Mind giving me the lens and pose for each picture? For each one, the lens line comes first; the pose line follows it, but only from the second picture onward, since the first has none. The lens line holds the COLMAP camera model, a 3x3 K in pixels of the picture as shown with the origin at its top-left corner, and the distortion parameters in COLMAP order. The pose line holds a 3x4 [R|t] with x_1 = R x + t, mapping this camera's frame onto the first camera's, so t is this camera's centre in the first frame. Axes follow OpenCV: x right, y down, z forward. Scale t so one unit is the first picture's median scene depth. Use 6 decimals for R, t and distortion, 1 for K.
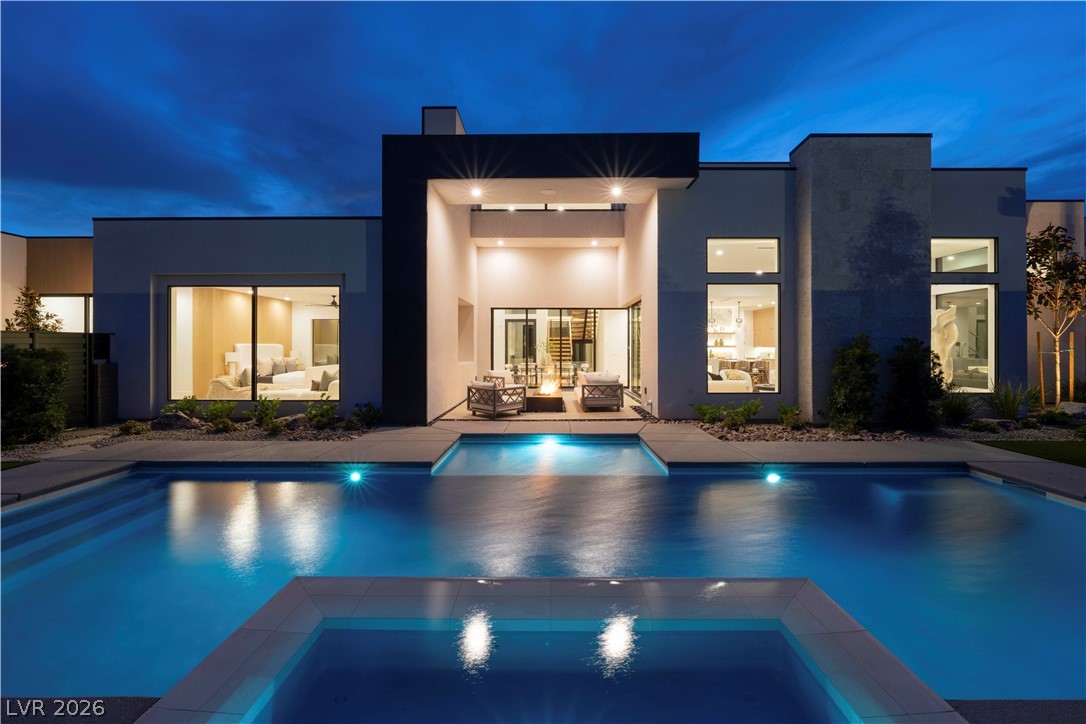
lens RADIAL K [[434.0, 0, 552.0], [0, 434.0, 342.7], [0, 0, 1]] dist [-0.002731, 0.000070]
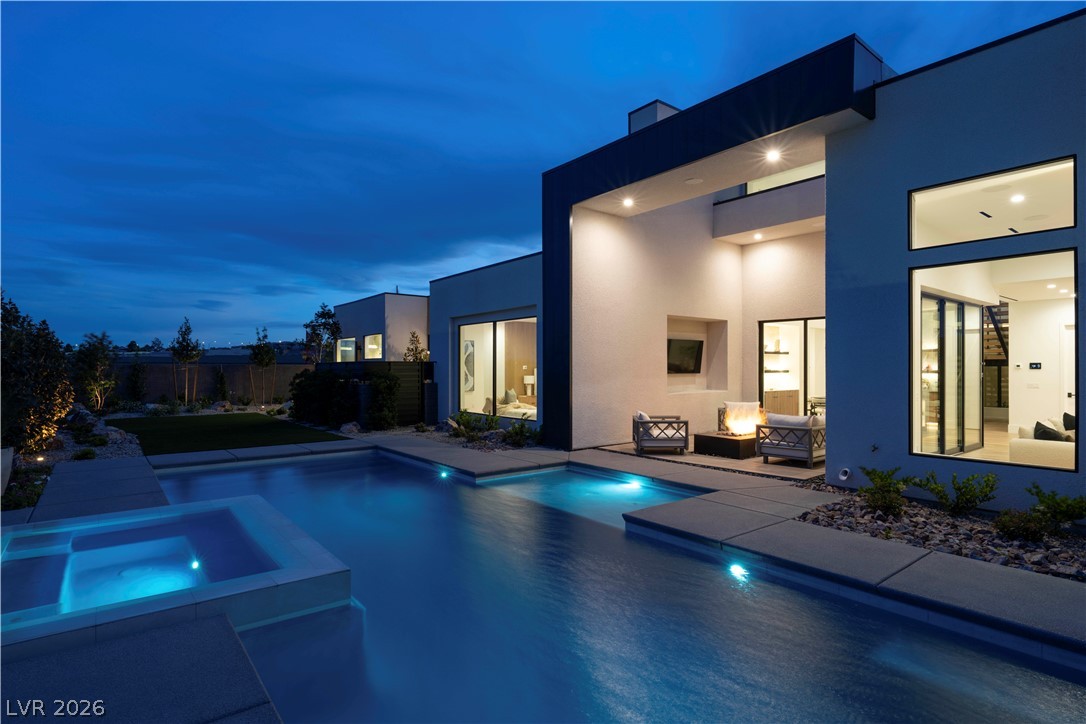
lens RADIAL K [[558.0, 0, 540.8], [0, 558.0, 363.4], [0, 0, 1]] dist [0.000929, -0.000614]
pose [[0.626083, -0.005768, -0.779735, 0.641071], [0.004227, 0.999983, -0.004003, -0.005977], [0.779745, -0.000790, 0.626097, 0.134264]]
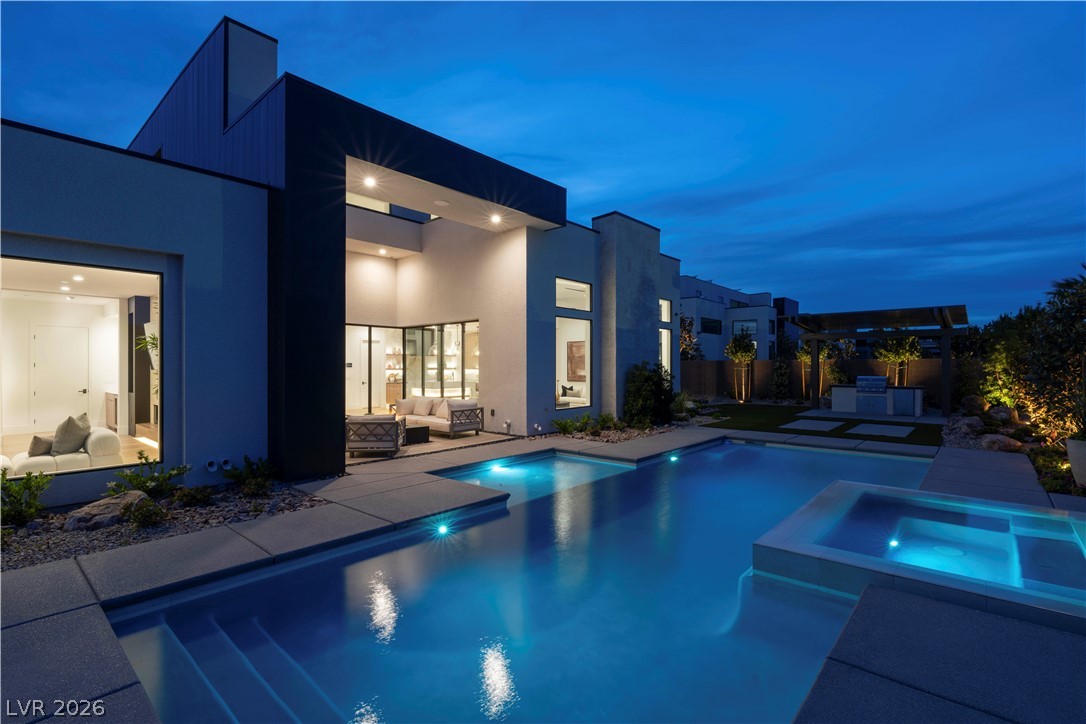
lens RADIAL K [[496.9, 0, 541.0], [0, 496.9, 367.3], [0, 0, 1]] dist [-0.005468, -0.000196]
pose [[0.657497, -0.000297, 0.753457, -0.685248], [-0.004054, 0.999984, 0.003932, -0.003434], [-0.753446, -0.005639, 0.657486, 0.154204]]
